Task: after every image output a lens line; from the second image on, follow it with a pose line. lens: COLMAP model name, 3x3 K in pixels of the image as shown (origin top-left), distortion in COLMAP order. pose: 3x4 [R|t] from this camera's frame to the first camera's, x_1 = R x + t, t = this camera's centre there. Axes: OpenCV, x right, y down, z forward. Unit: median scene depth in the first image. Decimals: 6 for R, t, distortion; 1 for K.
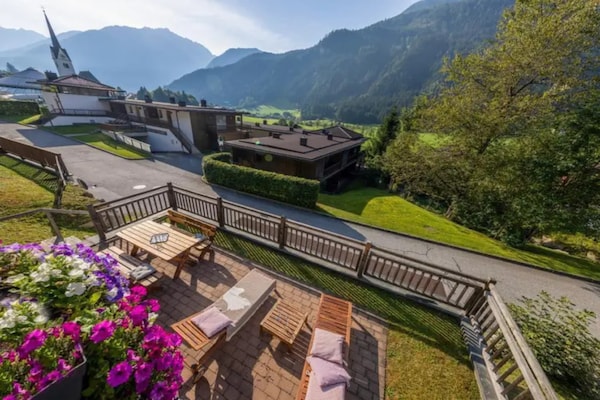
lens RADIAL K [[198.7, 0, 298.1], [0, 198.7, 205.2], [0, 0, 1]] dist [0.008297, -0.000190]
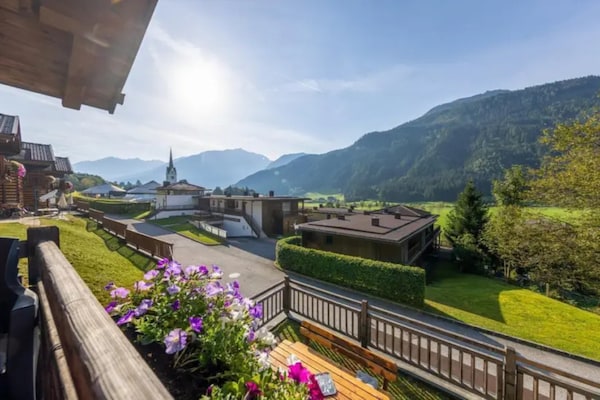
lens RADIAL K [[200.4, 0, 301.2], [0, 200.4, 200.3], [0, 0, 1]] dist [0.006433, -0.000072]
pose [[0.978897, -0.063742, -0.194156, -0.107428], [-0.021486, 0.912738, -0.407980, -0.017202], [0.203219, 0.403543, 0.892107, 0.038044]]
